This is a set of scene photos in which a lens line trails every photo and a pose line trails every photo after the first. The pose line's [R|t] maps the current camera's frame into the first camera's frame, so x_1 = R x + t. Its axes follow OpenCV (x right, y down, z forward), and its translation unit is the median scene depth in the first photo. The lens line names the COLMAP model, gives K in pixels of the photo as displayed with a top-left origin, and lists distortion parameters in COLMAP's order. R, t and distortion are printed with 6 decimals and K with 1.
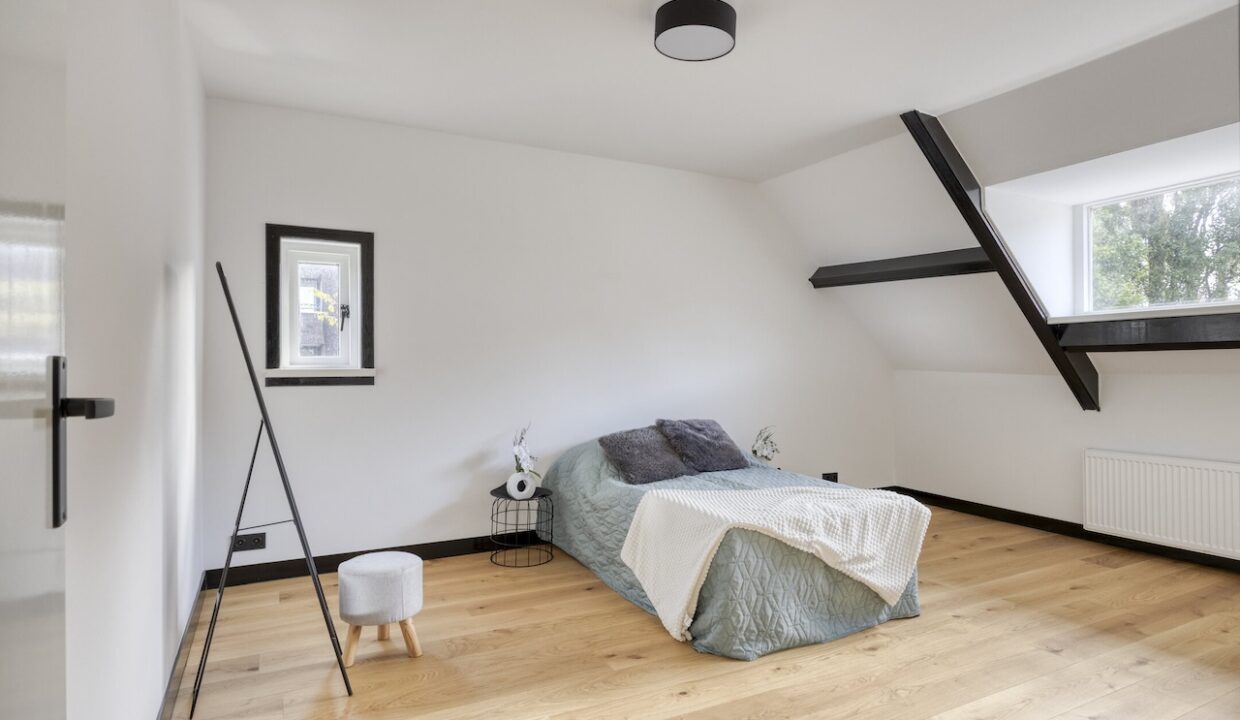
lens RADIAL K [[694.6, 0, 619.0], [0, 694.6, 358.9], [0, 0, 1]] dist [0.003491, -0.004394]
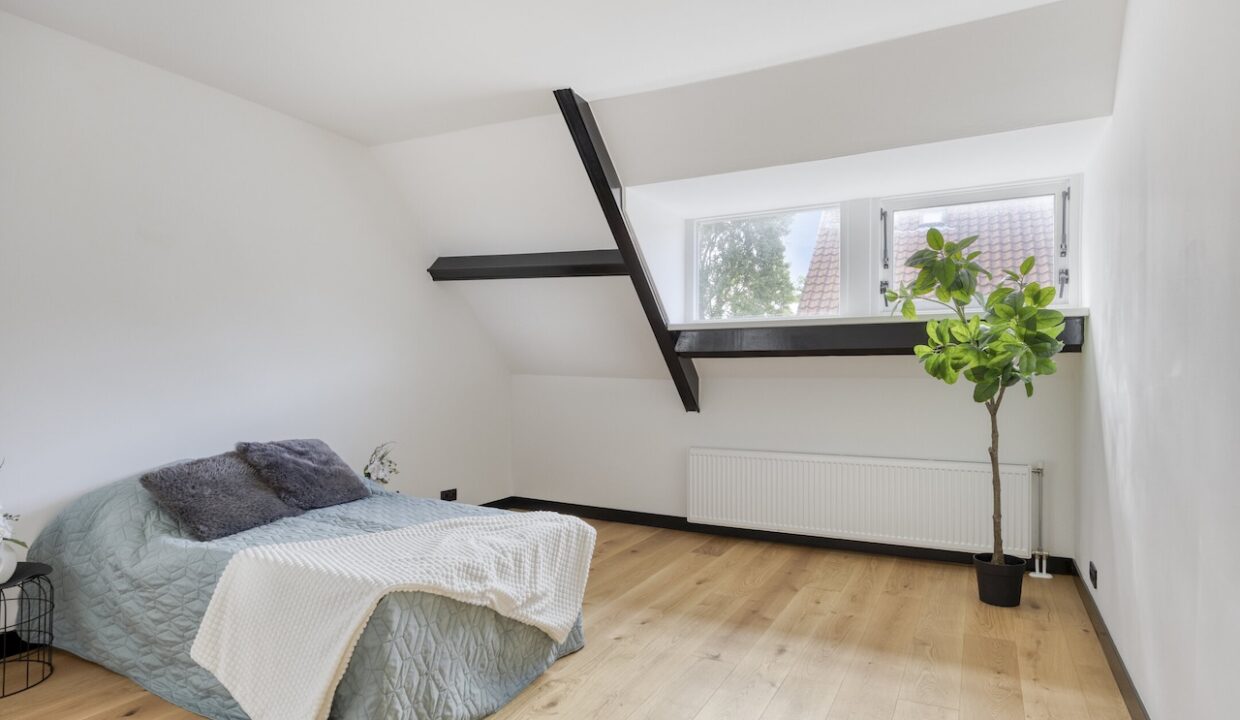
lens RADIAL K [[694.6, 0, 623.1], [0, 694.6, 372.7], [0, 0, 1]] dist [0.003491, -0.004394]
pose [[0.814495, 0.000727, 0.580170, -0.044311], [-0.009582, 0.999880, 0.012200, 0.001444], [-0.580091, -0.015496, 0.814404, 0.207997]]
